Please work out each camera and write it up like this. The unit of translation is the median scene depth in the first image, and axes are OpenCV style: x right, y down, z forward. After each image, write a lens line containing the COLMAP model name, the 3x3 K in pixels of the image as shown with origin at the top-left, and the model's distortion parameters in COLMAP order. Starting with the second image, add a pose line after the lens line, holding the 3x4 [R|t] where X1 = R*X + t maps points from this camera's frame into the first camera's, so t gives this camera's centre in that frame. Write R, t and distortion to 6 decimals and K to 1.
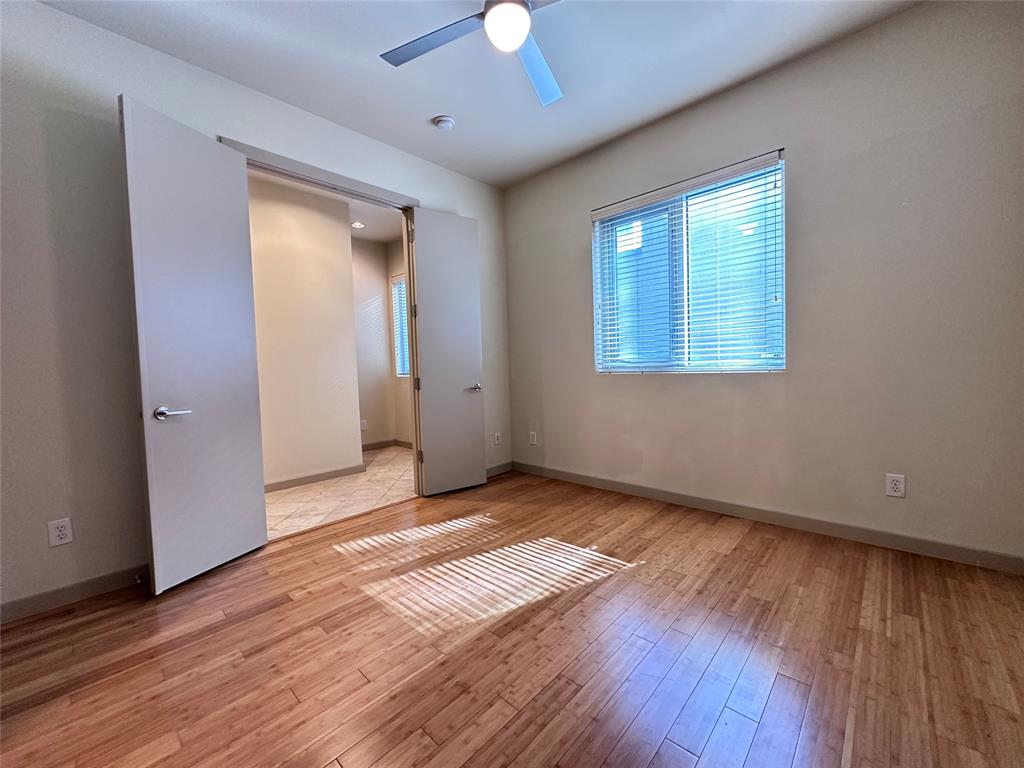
lens RADIAL K [[410.2, 0, 511.8], [0, 410.2, 383.3], [0, 0, 1]] dist [0.000743, -0.000172]
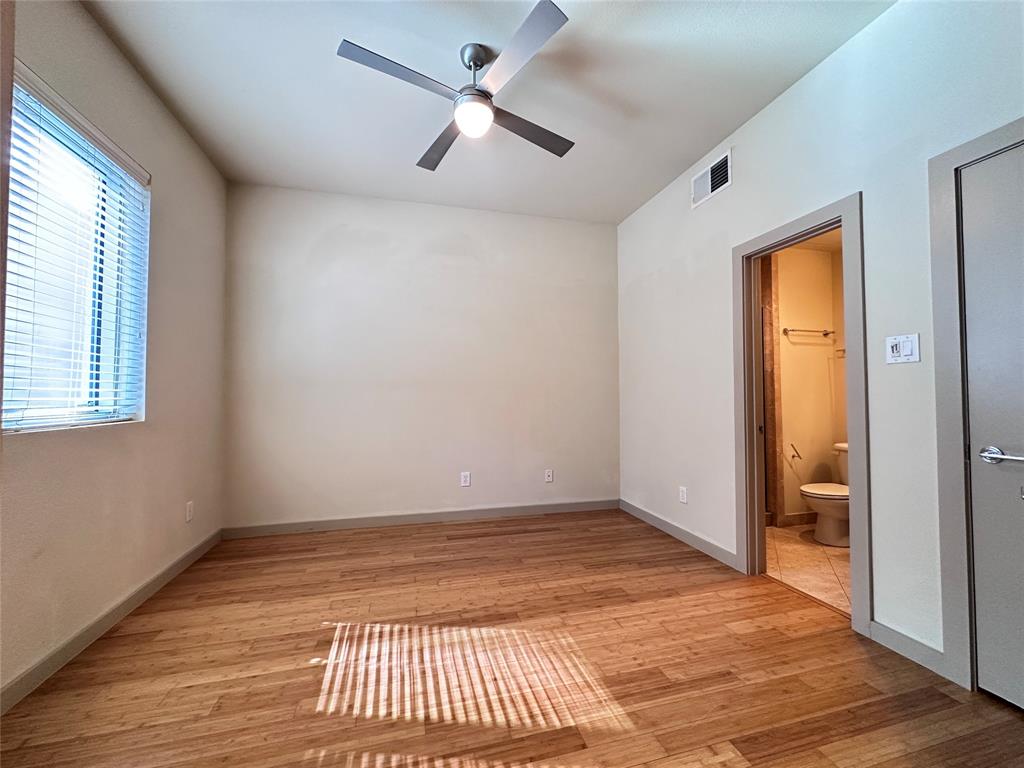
lens RADIAL K [[410.2, 0, 511.6], [0, 410.2, 383.8], [0, 0, 1]] dist [0.000743, -0.000172]
pose [[-0.850025, 0.049484, 0.524413, -0.556806], [0.054338, 0.998504, -0.006143, -0.071972], [-0.523933, 0.023274, -0.851442, 1.594978]]
